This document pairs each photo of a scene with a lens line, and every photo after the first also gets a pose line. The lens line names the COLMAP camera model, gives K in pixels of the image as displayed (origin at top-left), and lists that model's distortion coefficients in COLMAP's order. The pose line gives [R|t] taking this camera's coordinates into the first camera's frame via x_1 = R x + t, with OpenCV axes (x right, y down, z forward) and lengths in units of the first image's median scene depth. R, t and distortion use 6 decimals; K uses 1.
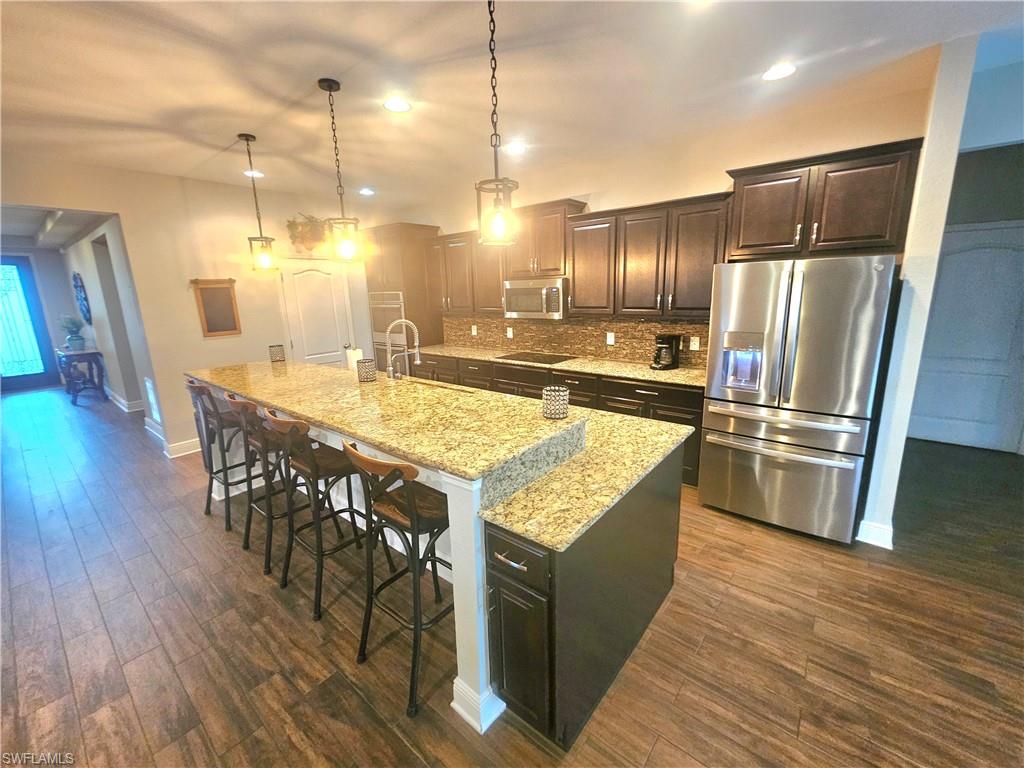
lens RADIAL K [[422.1, 0, 510.9], [0, 422.1, 381.4], [0, 0, 1]] dist [0.000058, 0.000855]
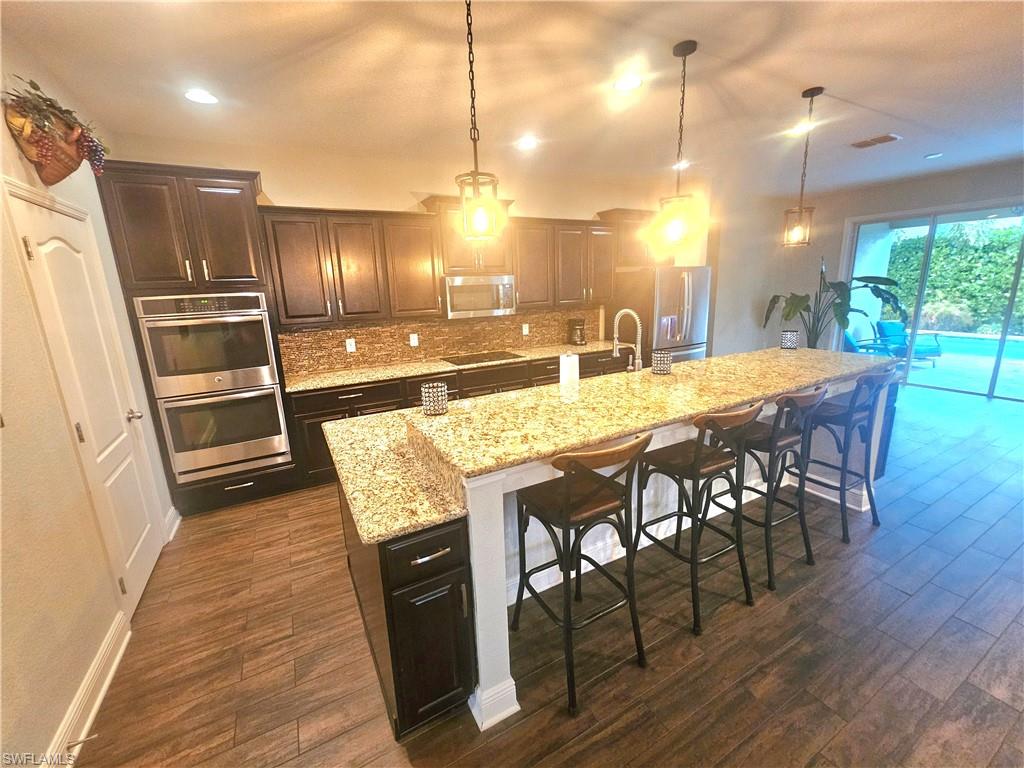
lens RADIAL K [[422.1, 0, 510.9], [0, 422.1, 381.4], [0, 0, 1]] dist [0.000058, 0.000855]
pose [[0.375547, -0.194583, 0.906147, -0.844391], [0.225574, 0.967501, 0.114271, -0.104260], [-0.898933, 0.161489, 0.407235, 0.587933]]
